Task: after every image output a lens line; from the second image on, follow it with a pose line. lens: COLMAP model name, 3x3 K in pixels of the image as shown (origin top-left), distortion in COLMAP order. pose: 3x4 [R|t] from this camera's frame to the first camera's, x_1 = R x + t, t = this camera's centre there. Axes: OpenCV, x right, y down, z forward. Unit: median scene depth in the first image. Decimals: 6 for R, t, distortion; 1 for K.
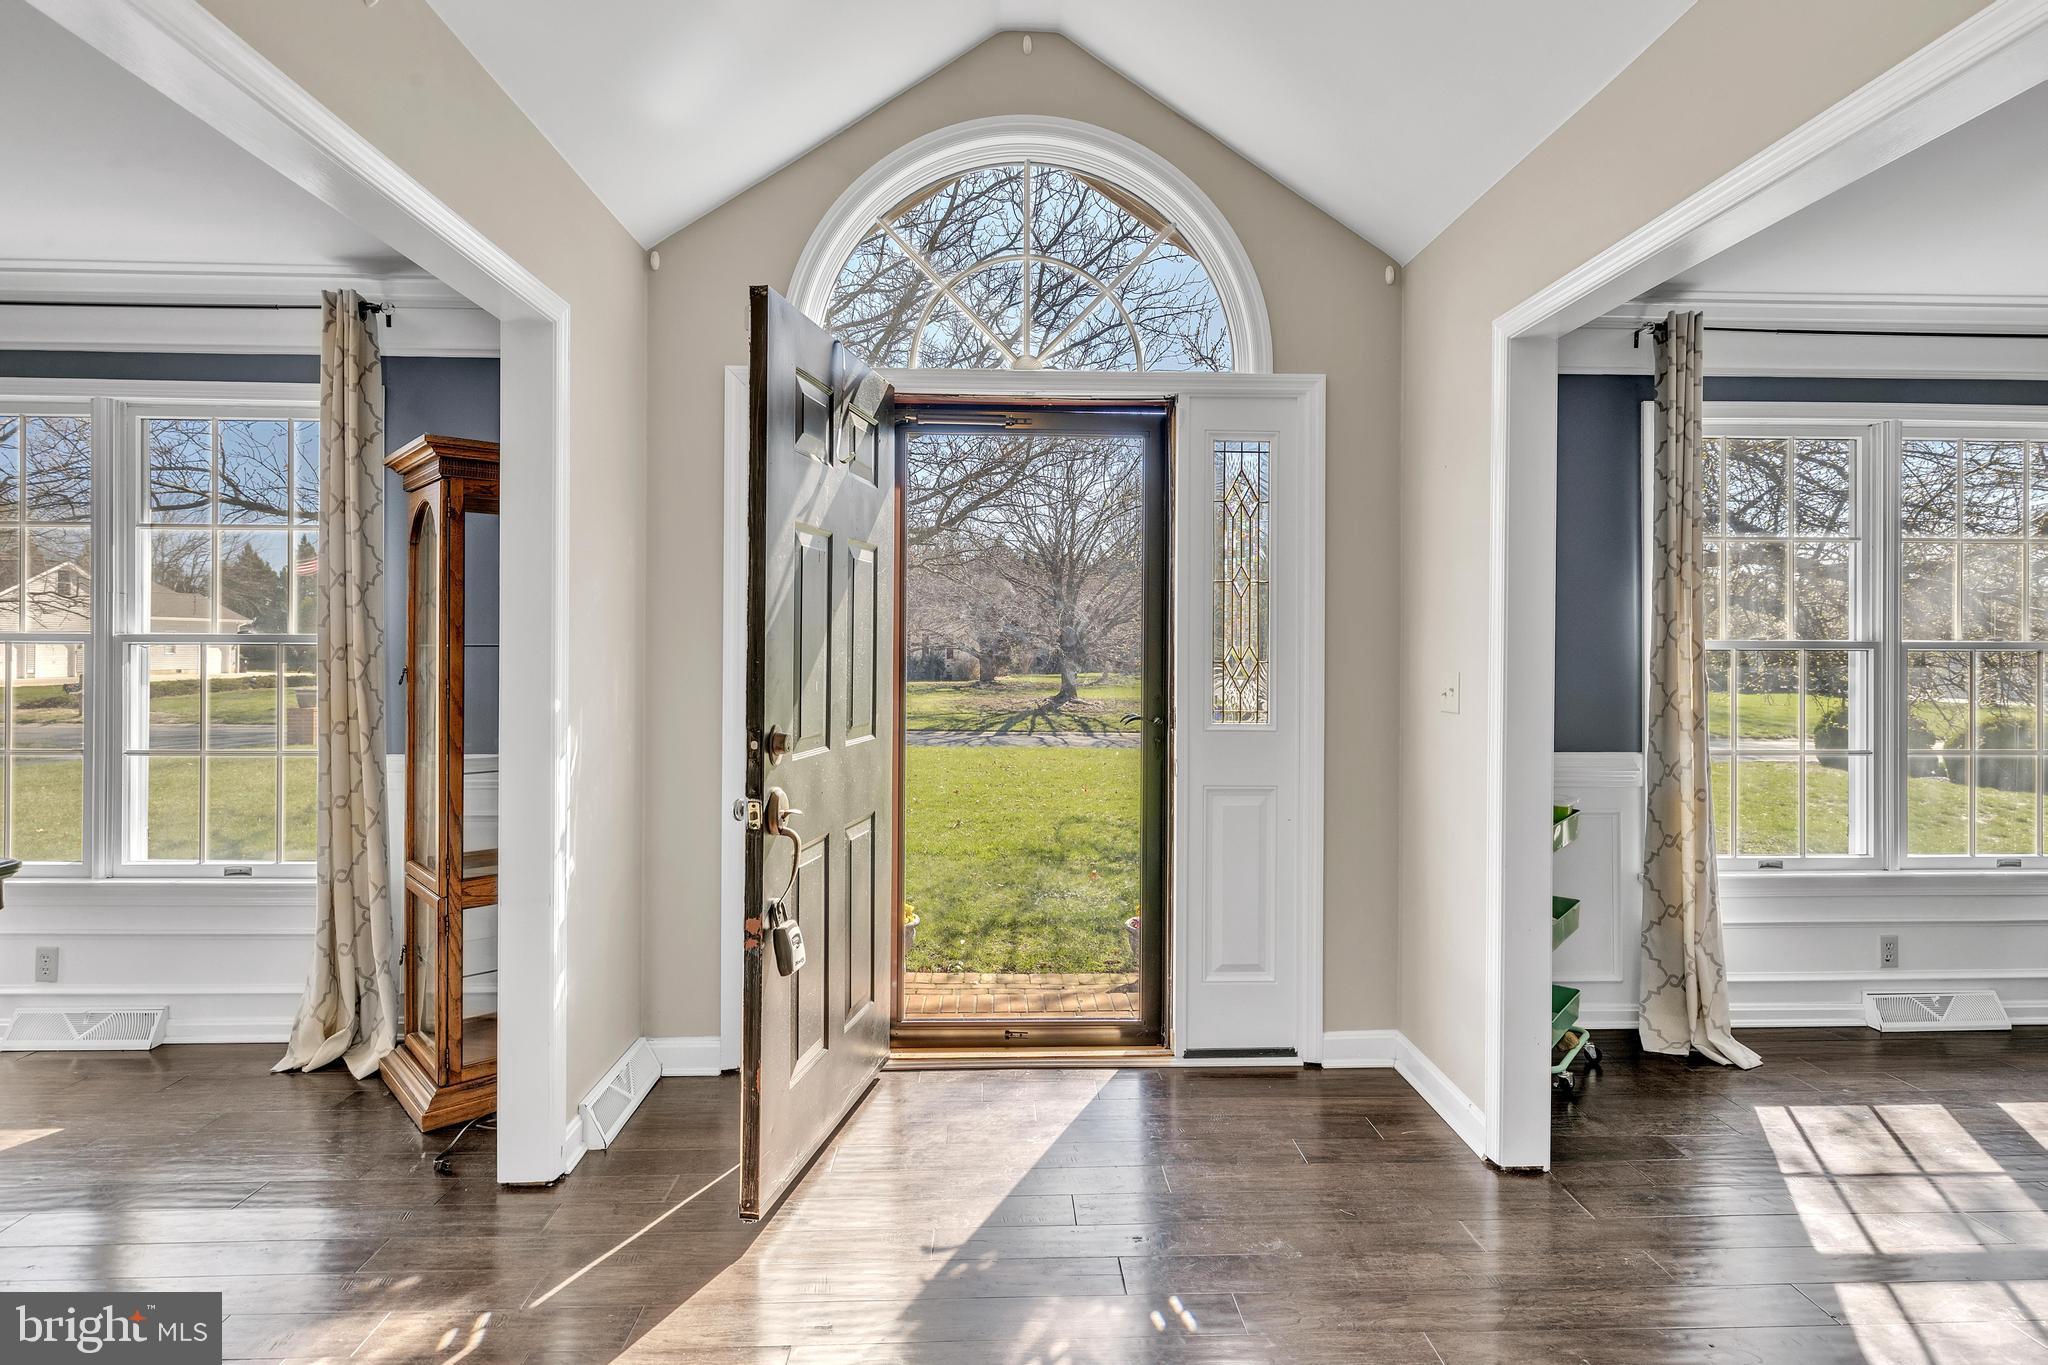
lens RADIAL K [[949.1, 0, 1024.0], [0, 949.1, 682.5], [0, 0, 1]] dist [0.000250, -0.000104]
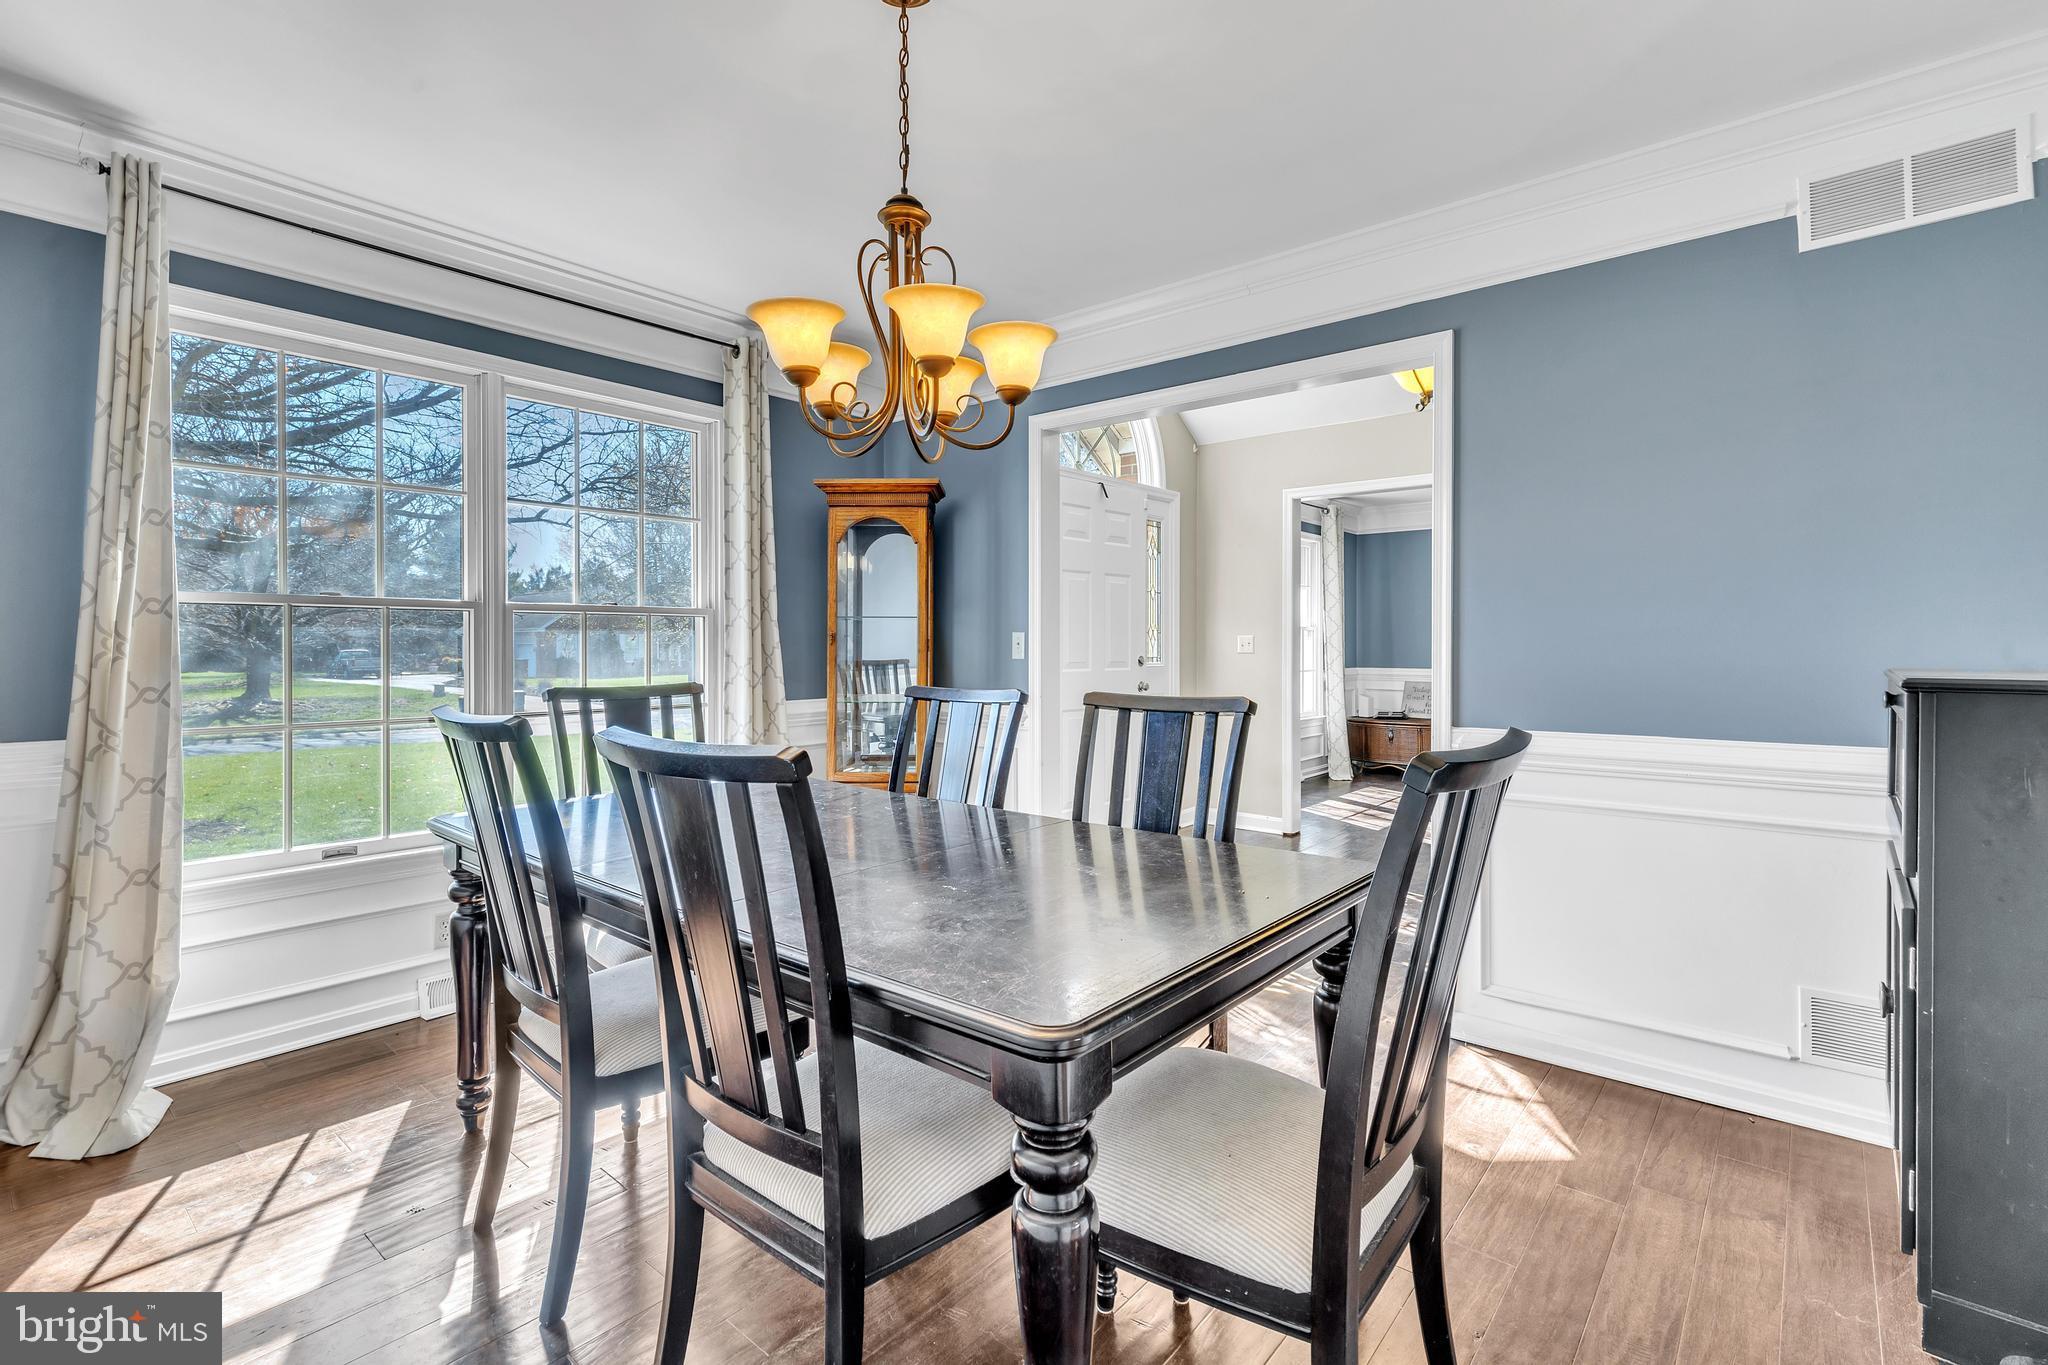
lens RADIAL K [[949.1, 0, 1024.0], [0, 949.1, 682.5], [0, 0, 1]] dist [0.000250, -0.000104]
pose [[0.665542, -0.033506, 0.745608, 0.595045], [0.006303, 0.999209, 0.039276, 0.004877], [-0.746334, -0.021440, 0.665227, -0.046553]]
